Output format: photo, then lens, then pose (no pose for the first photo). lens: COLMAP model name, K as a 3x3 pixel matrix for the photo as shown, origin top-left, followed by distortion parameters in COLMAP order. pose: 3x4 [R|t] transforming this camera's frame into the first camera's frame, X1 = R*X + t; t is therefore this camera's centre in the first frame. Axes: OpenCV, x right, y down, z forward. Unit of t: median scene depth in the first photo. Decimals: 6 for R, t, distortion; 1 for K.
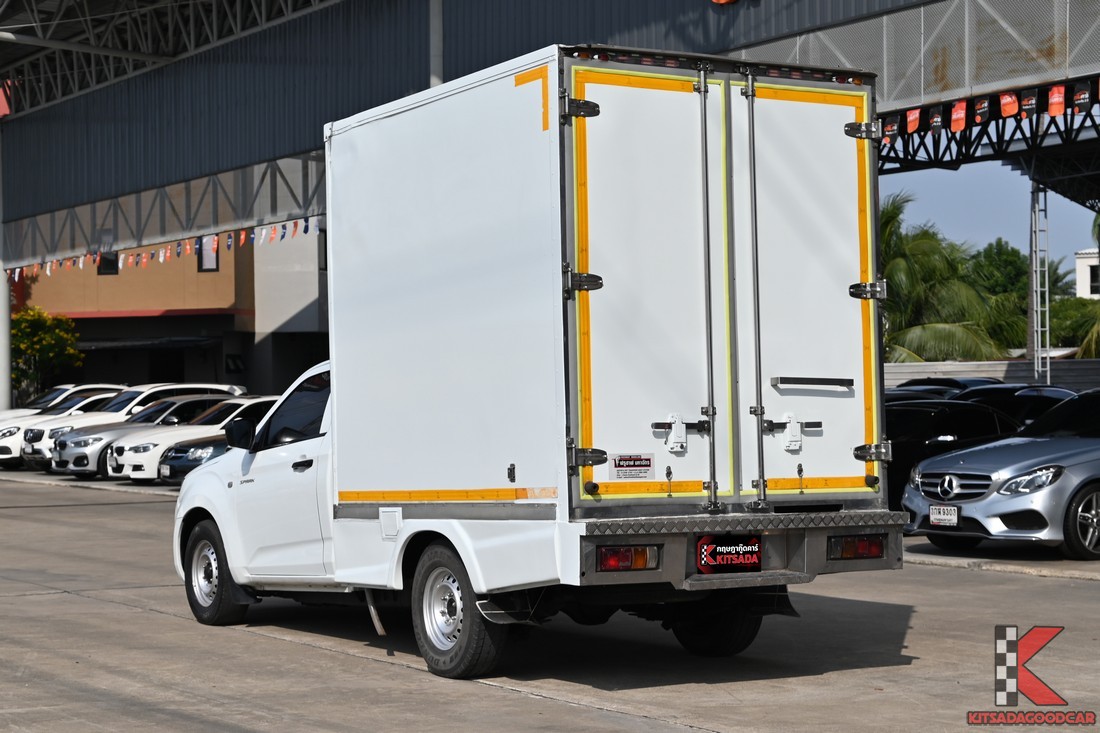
lens RADIAL K [[2215.3, 0, 550.0], [0, 2215.3, 366.5], [0, 0, 1]] dist [-0.007997, 0.046931]
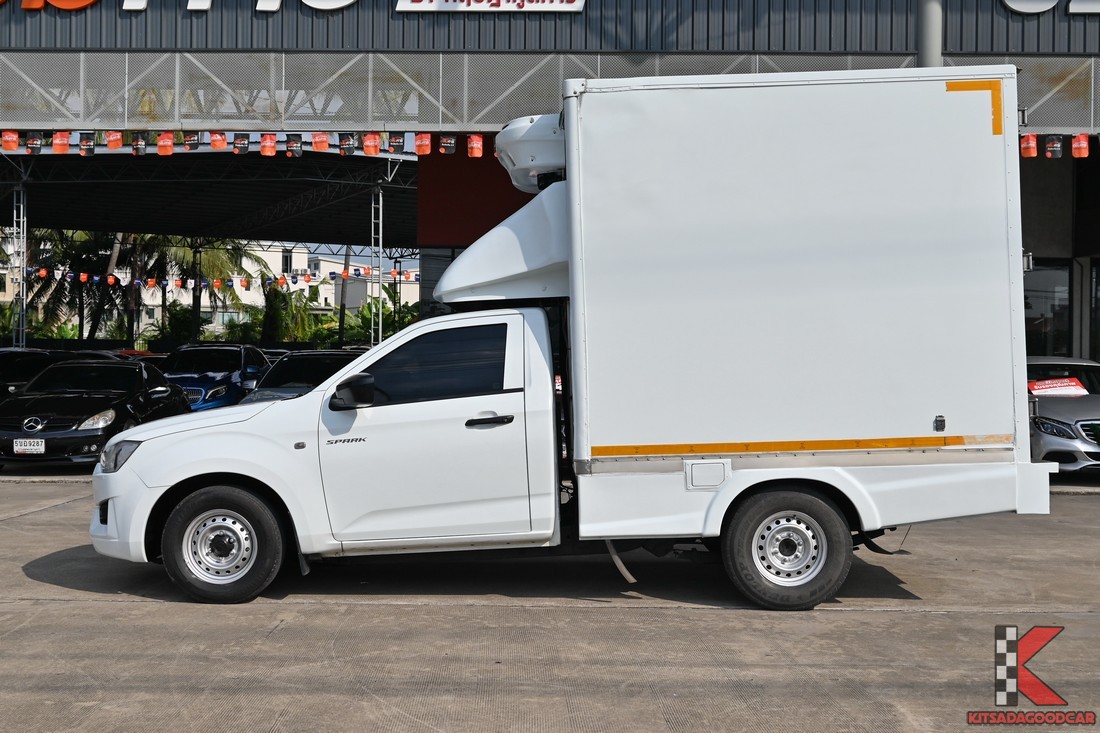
lens RADIAL K [[1269.9, 0, 550.0], [0, 1269.9, 366.5], [0, 0, 1]] dist [0.005580, 0.010669]
pose [[0.521513, 0.008532, 0.853201, -0.610173], [-0.026343, 0.999634, 0.006106, 0.017078], [-0.852837, -0.025660, 0.521547, 0.728028]]
